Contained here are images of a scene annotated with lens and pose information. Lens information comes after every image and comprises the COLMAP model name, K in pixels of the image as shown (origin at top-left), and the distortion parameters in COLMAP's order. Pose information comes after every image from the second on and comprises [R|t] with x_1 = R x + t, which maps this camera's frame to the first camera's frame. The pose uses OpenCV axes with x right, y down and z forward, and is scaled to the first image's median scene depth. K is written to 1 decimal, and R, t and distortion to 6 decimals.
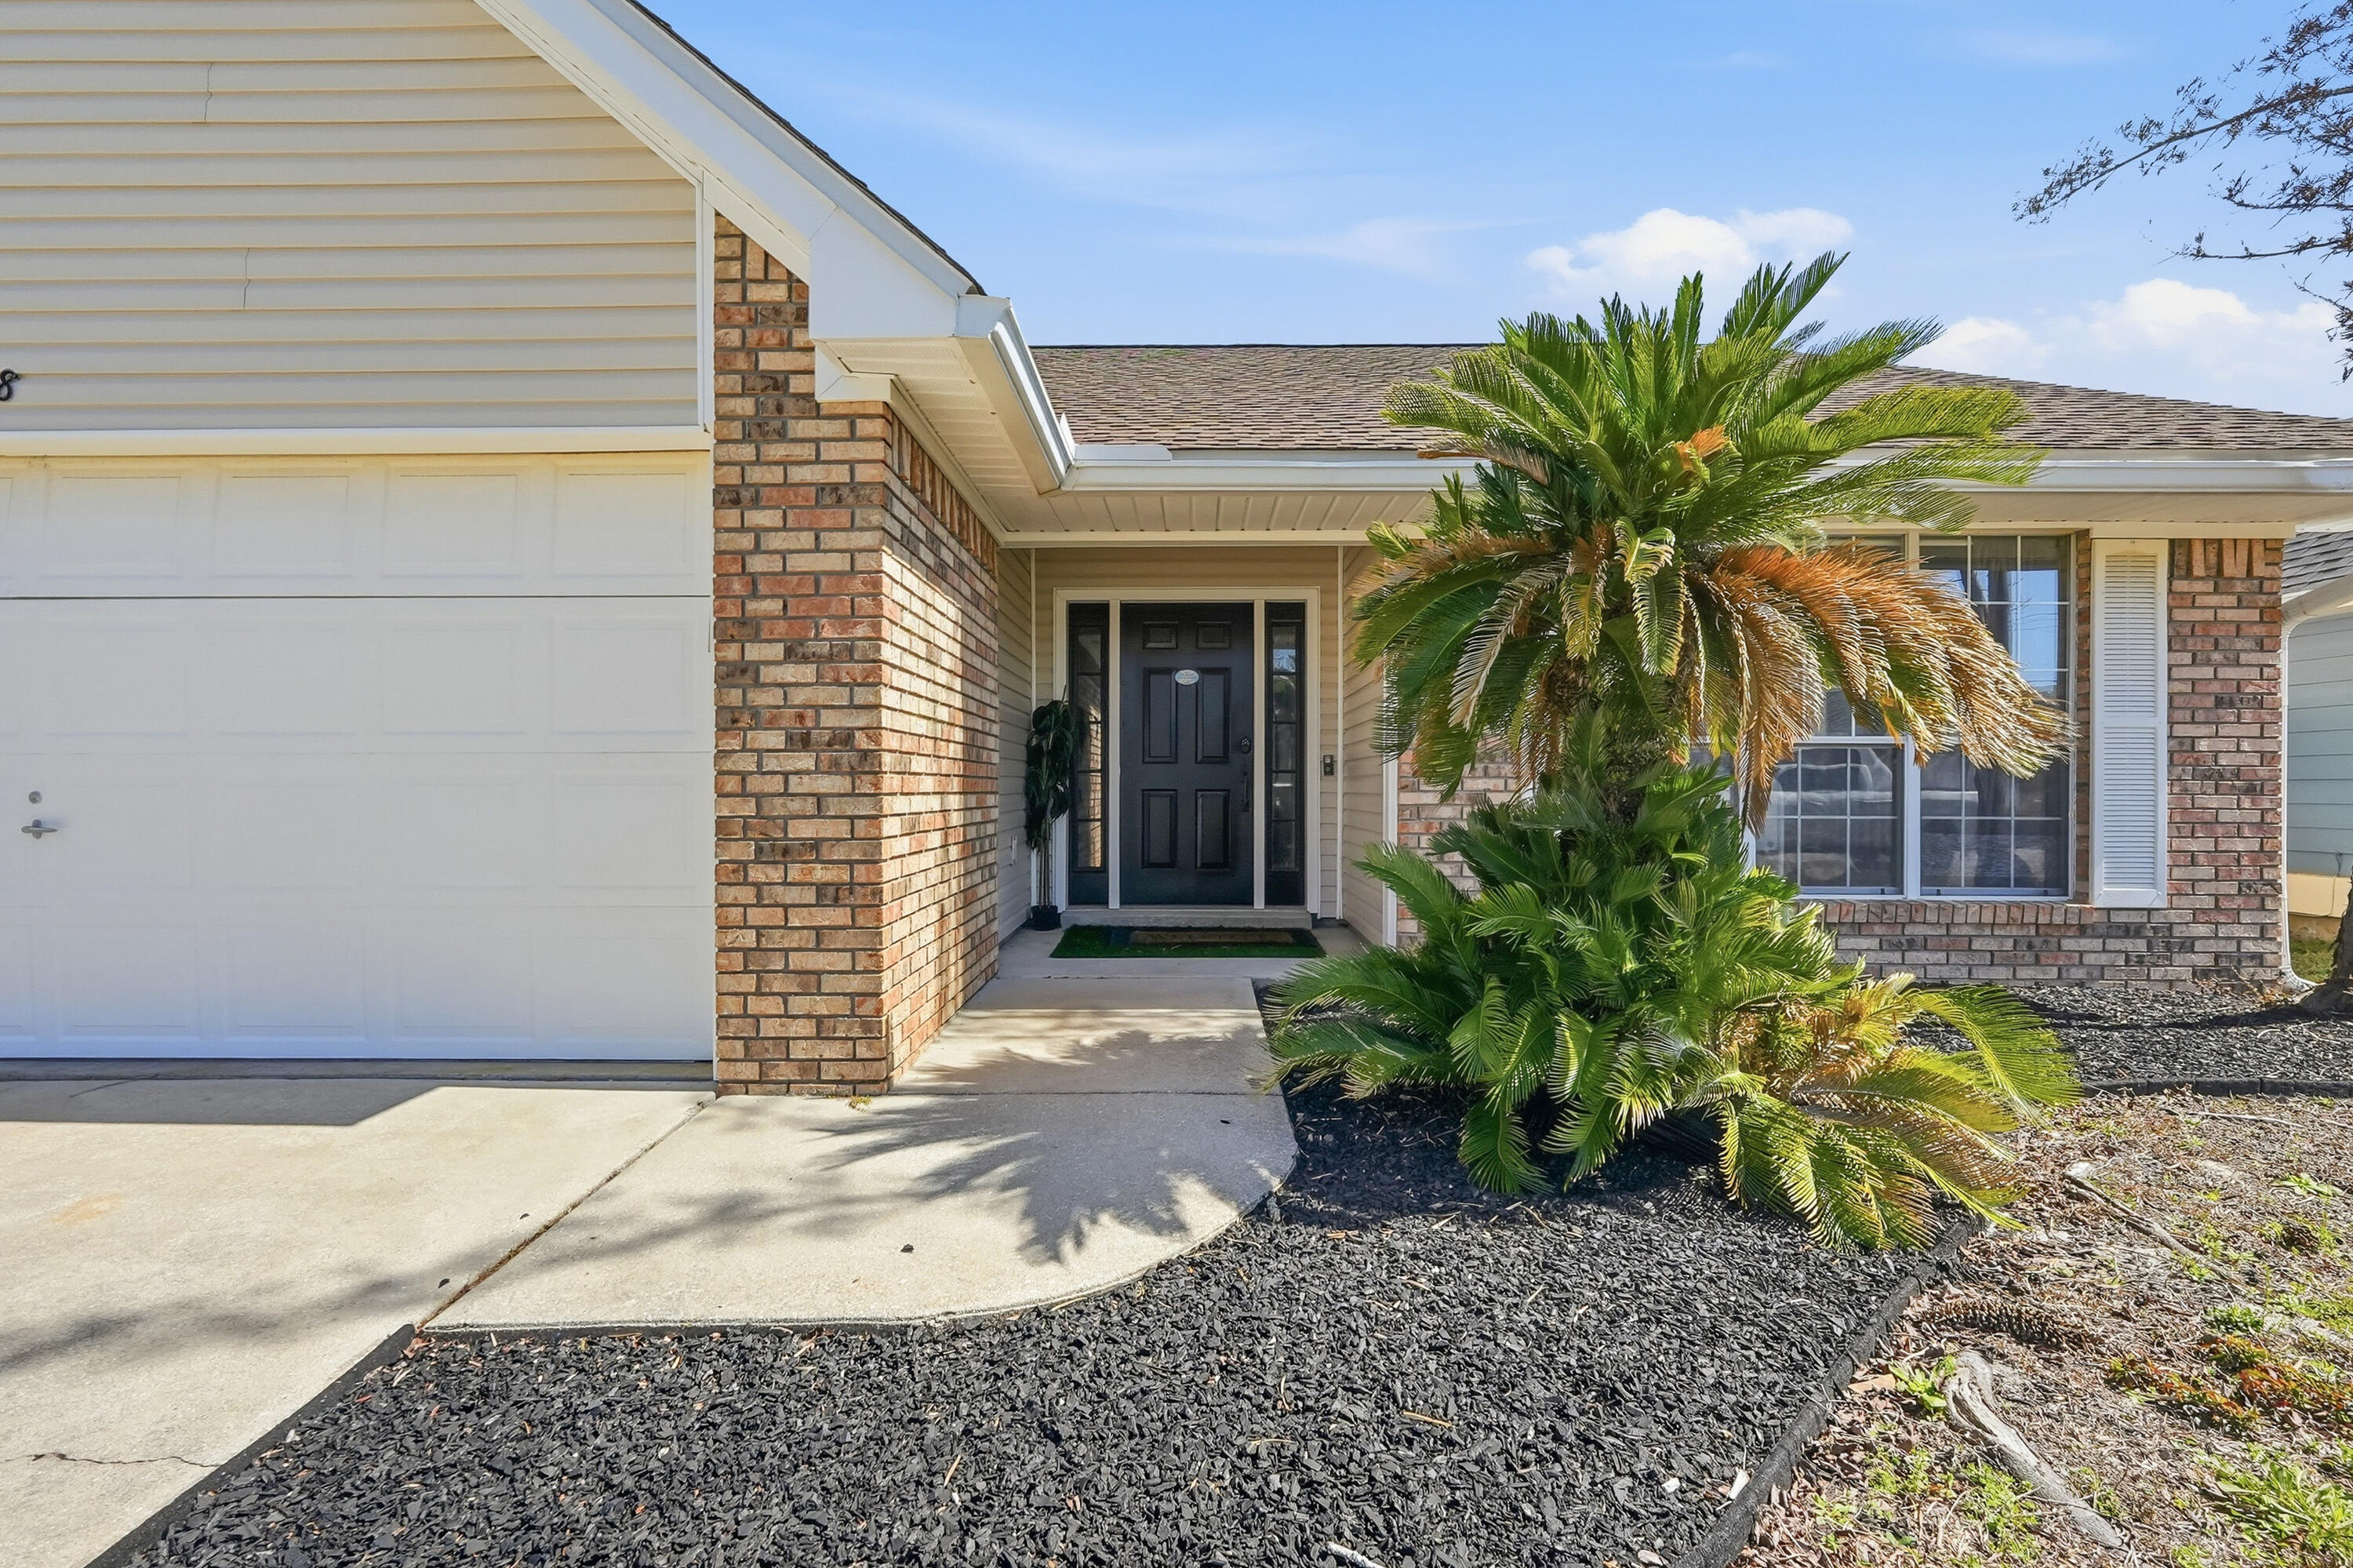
lens RADIAL K [[998.7, 0, 1178.6], [0, 998.7, 788.6], [0, 0, 1]] dist [-0.003127, 0.001386]
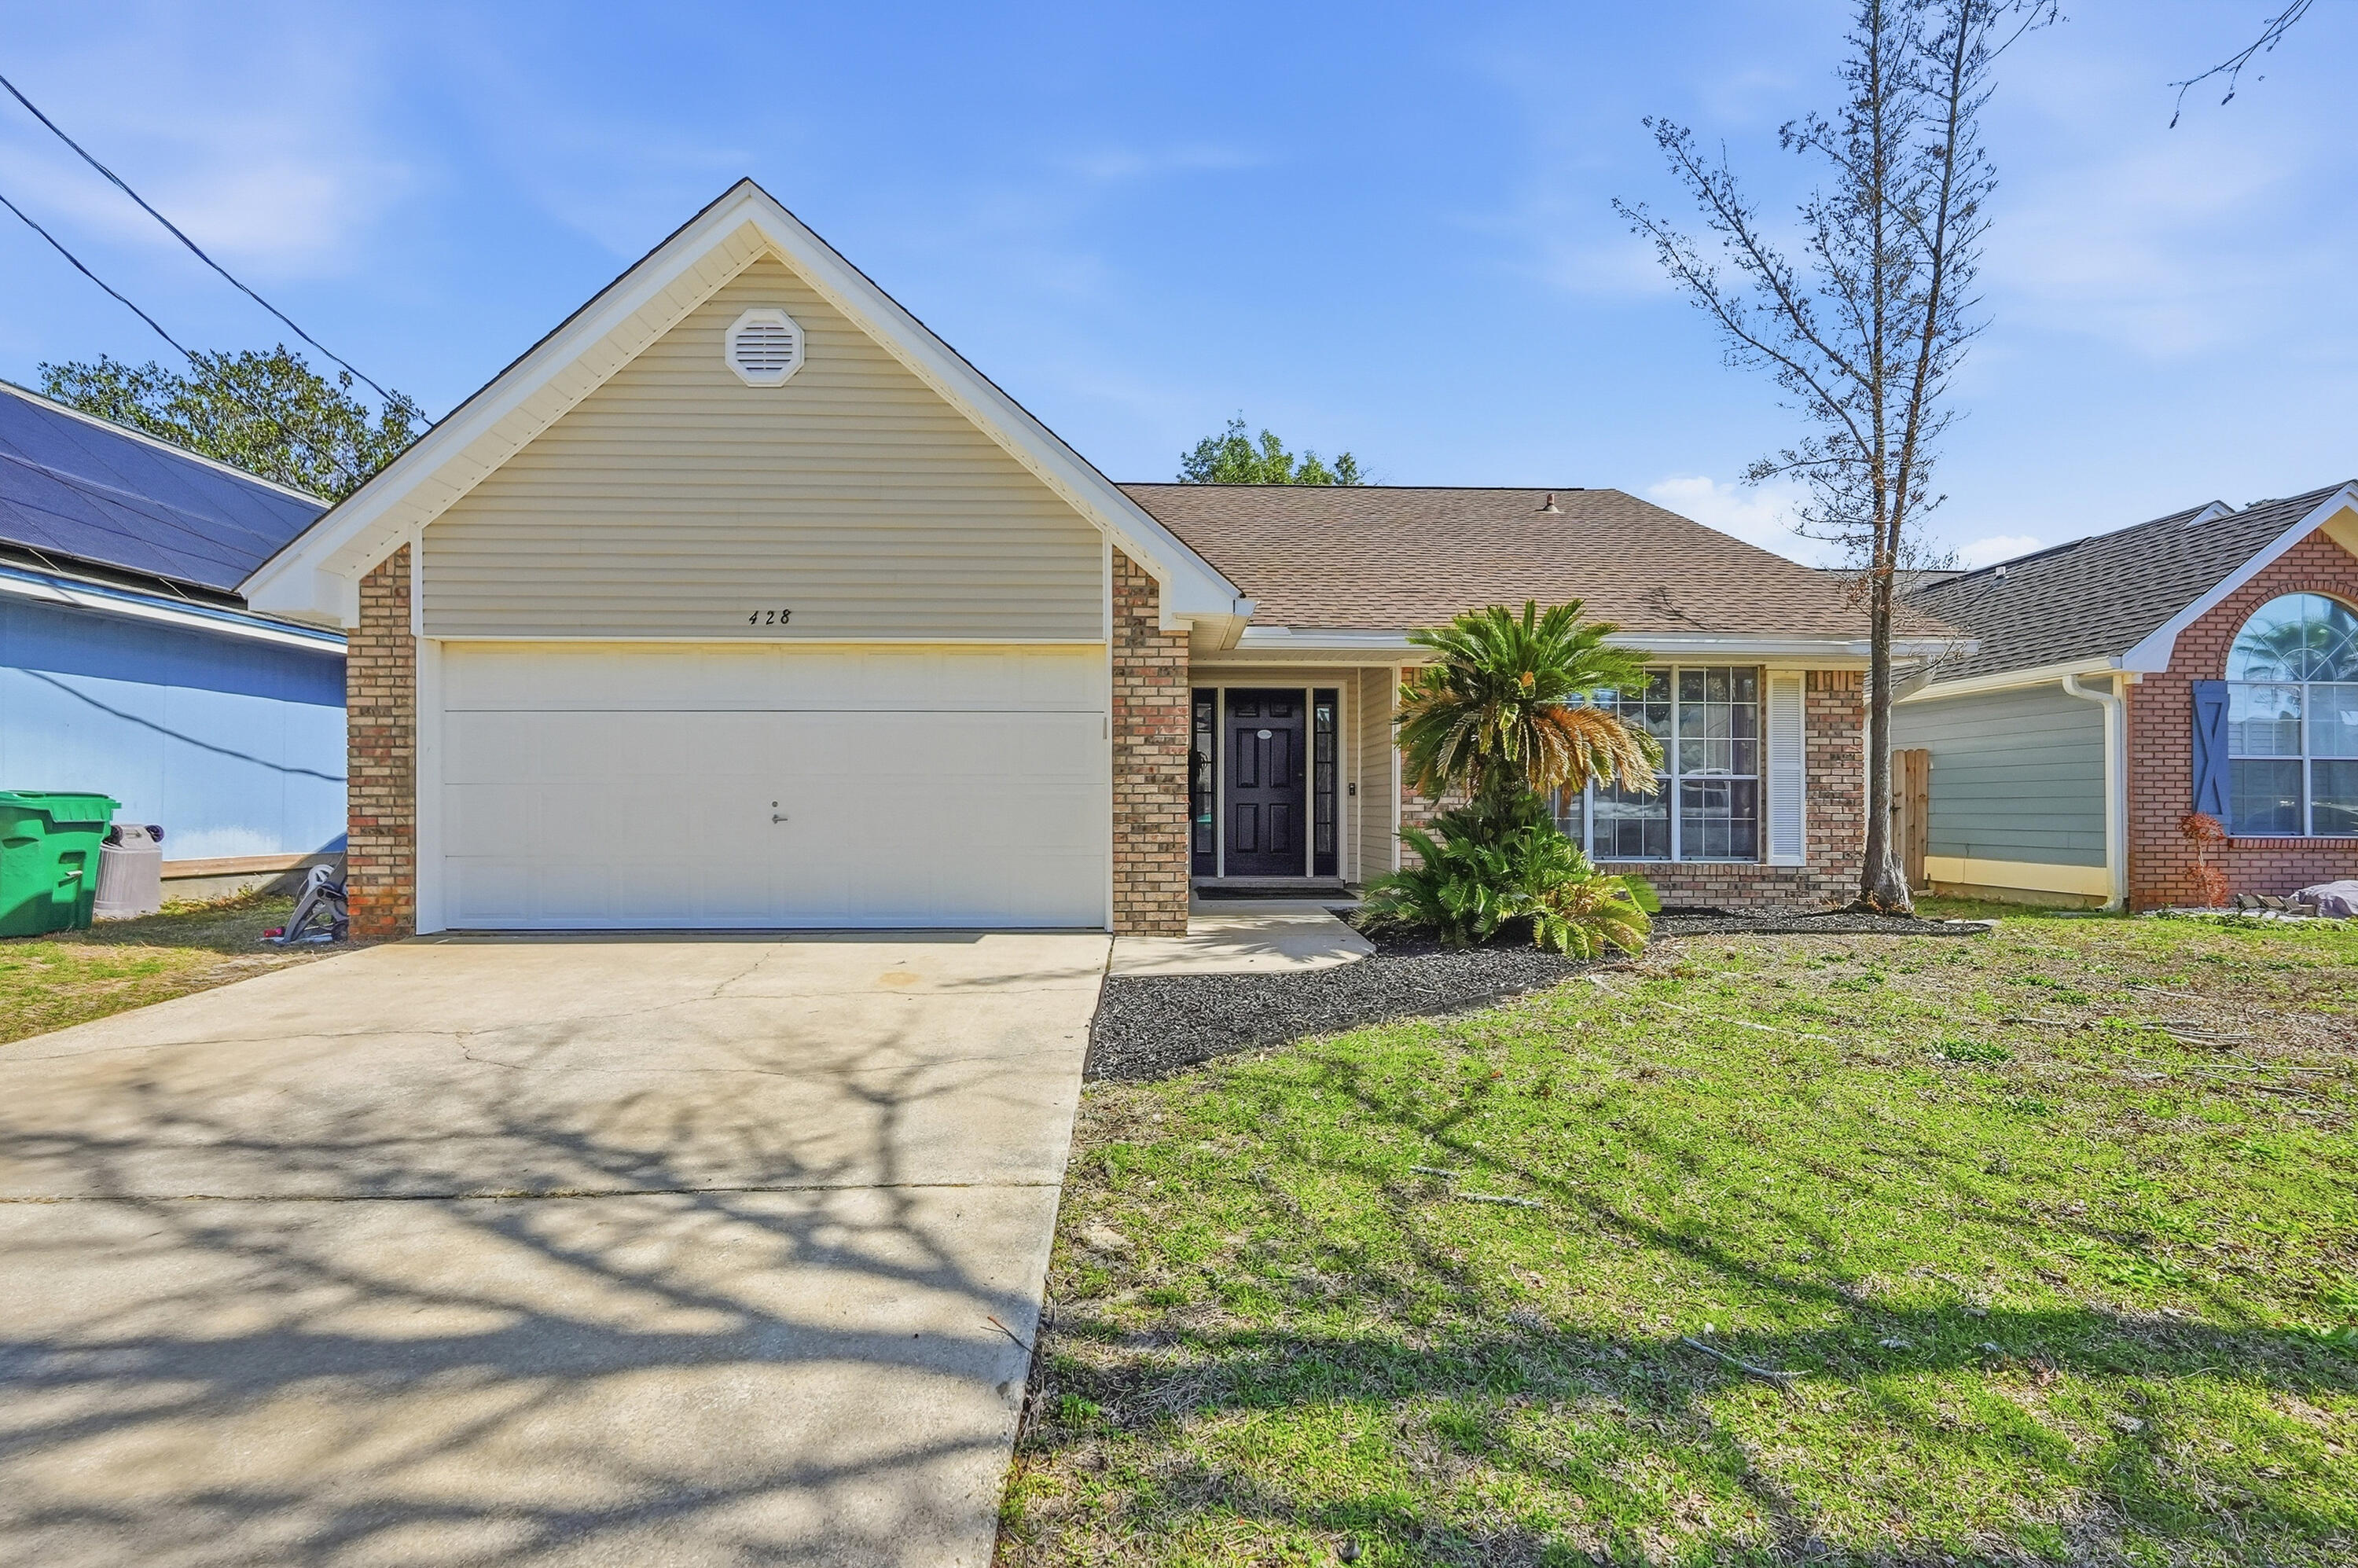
lens RADIAL K [[1000.8, 0, 1194.1], [0, 1000.8, 799.5], [0, 0, 1]] dist [-0.003127, 0.001386]
pose [[0.998474, 0.000933, 0.055210, -0.407238], [-0.000461, 0.999963, -0.008548, 0.016385], [-0.055216, 0.008510, 0.998438, -1.265975]]
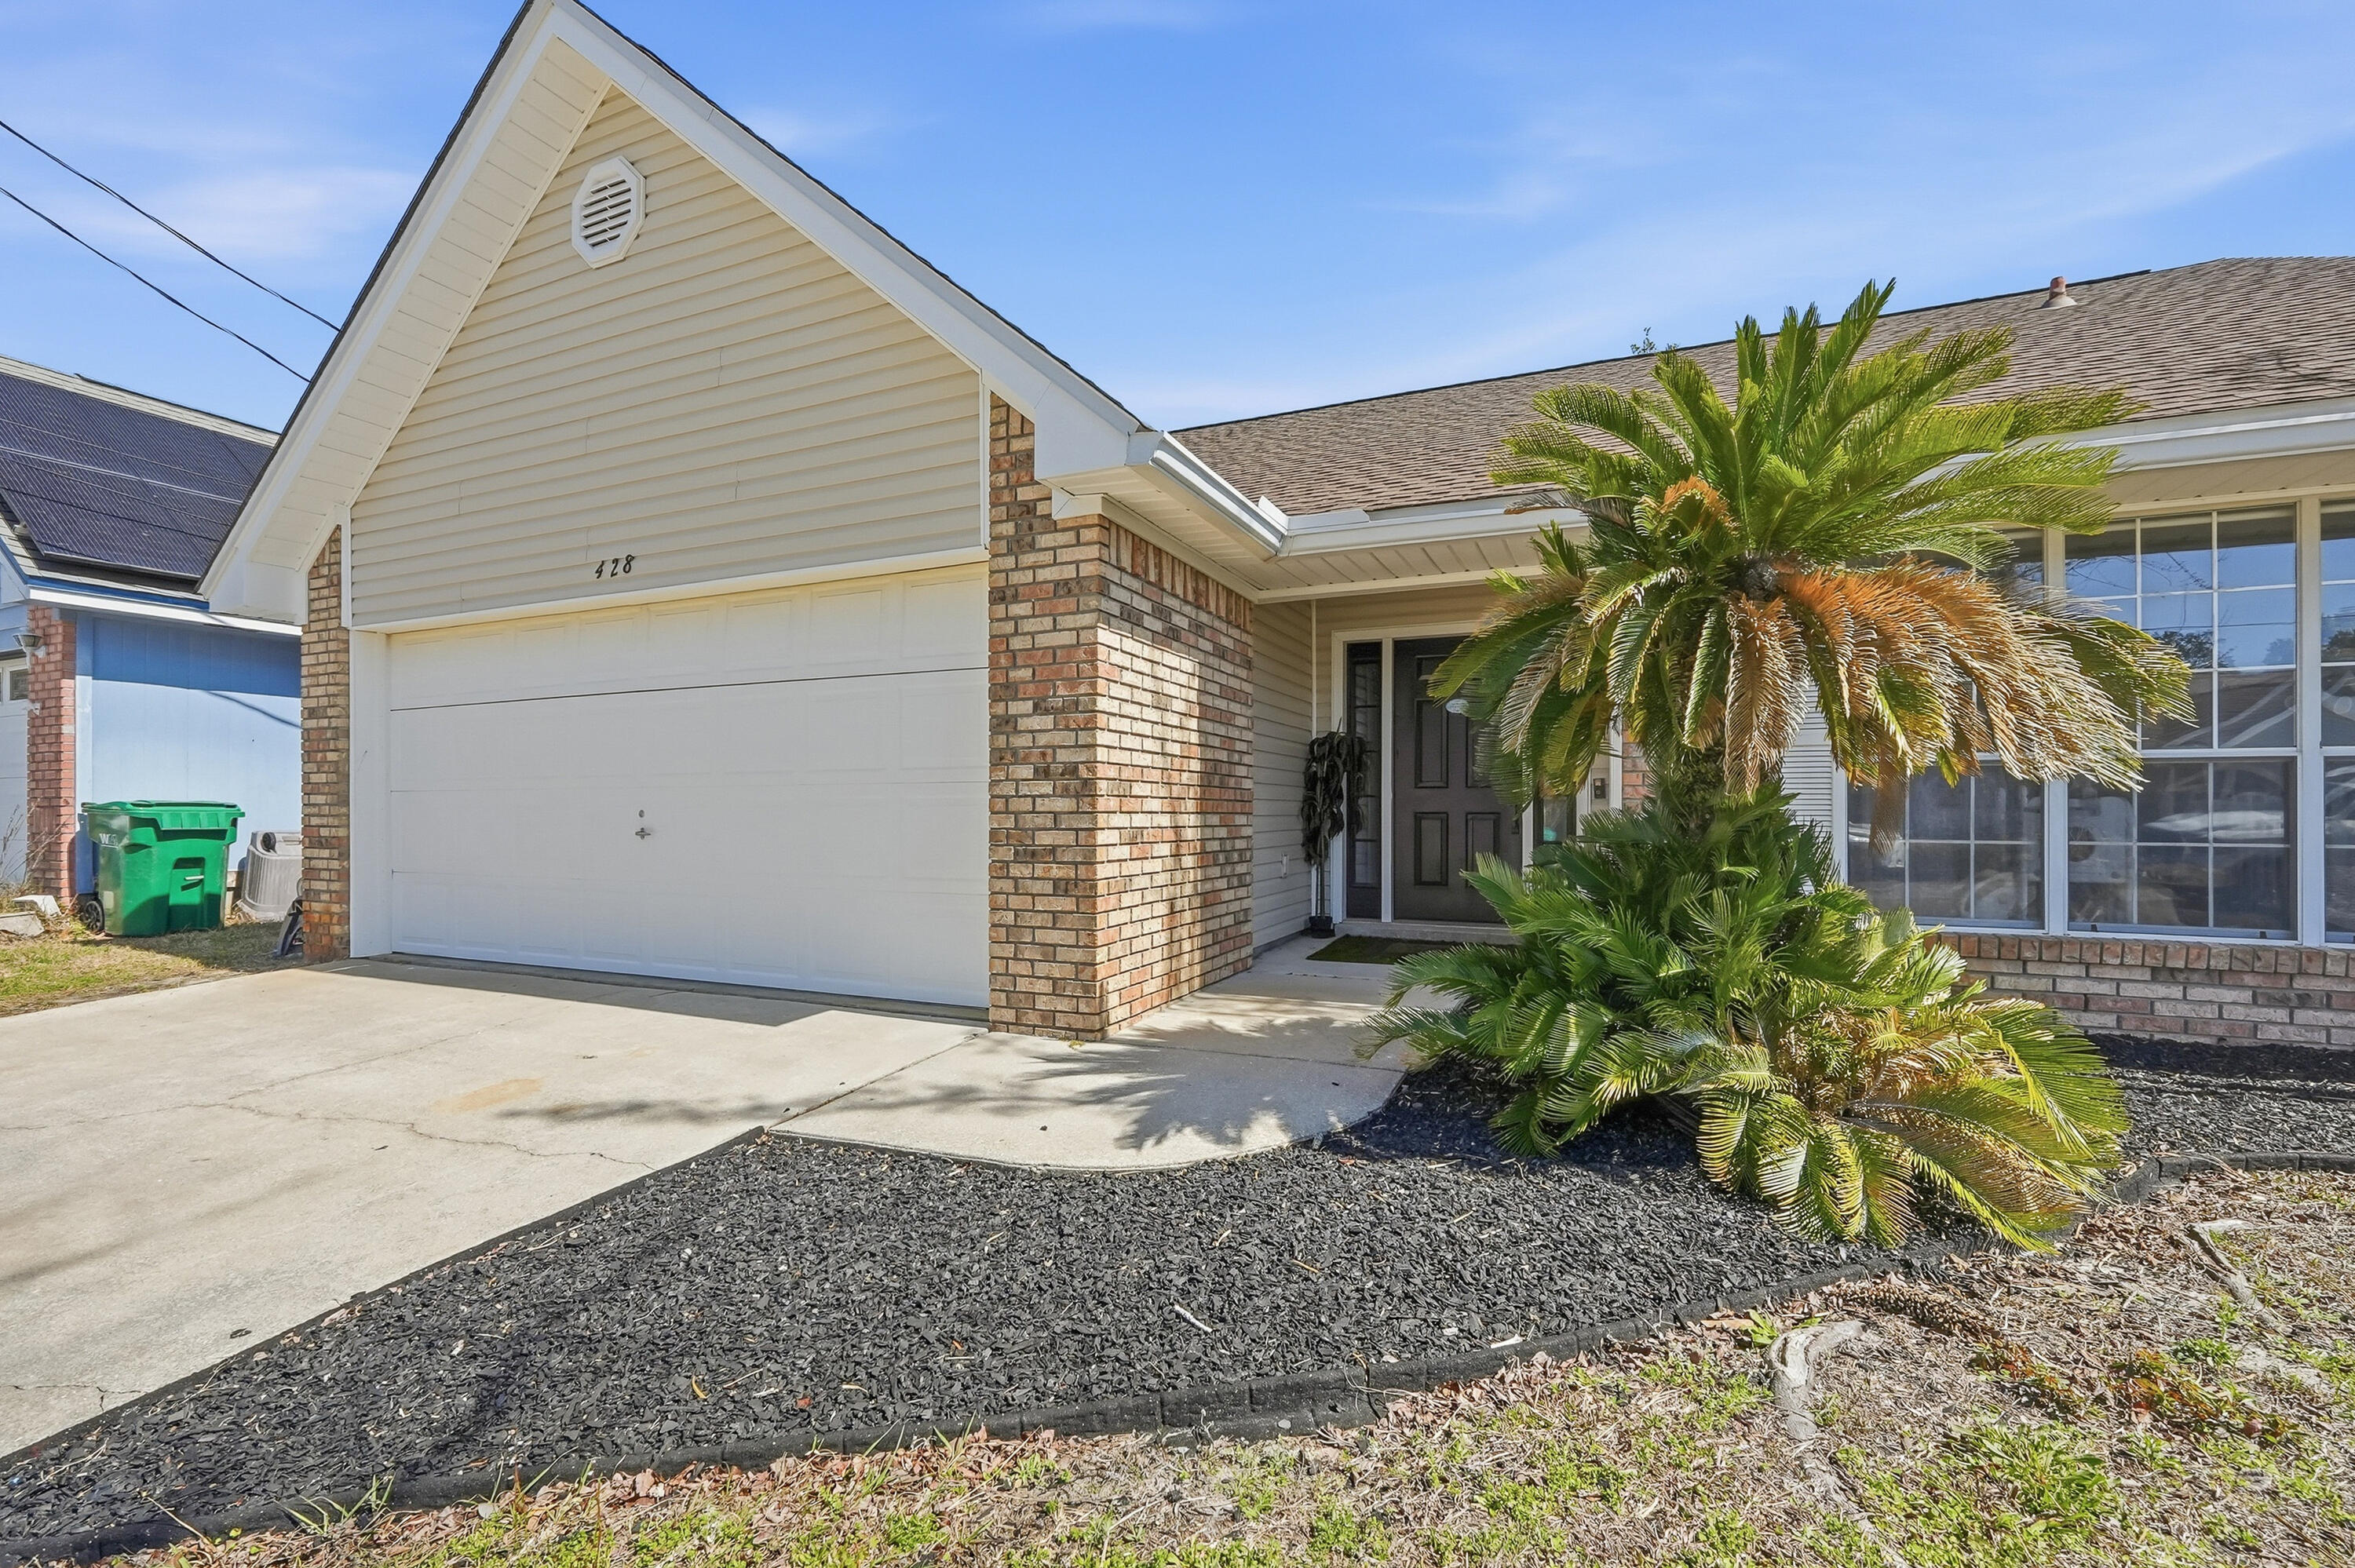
lens RADIAL K [[999.4, 0, 1195.4], [0, 999.4, 805.0], [0, 0, 1]] dist [-0.003127, 0.001386]
pose [[0.923887, -0.002500, -0.382657, 0.325730], [-0.001932, 0.999935, -0.011198, 0.011007], [0.382660, 0.011085, 0.923823, -0.164037]]
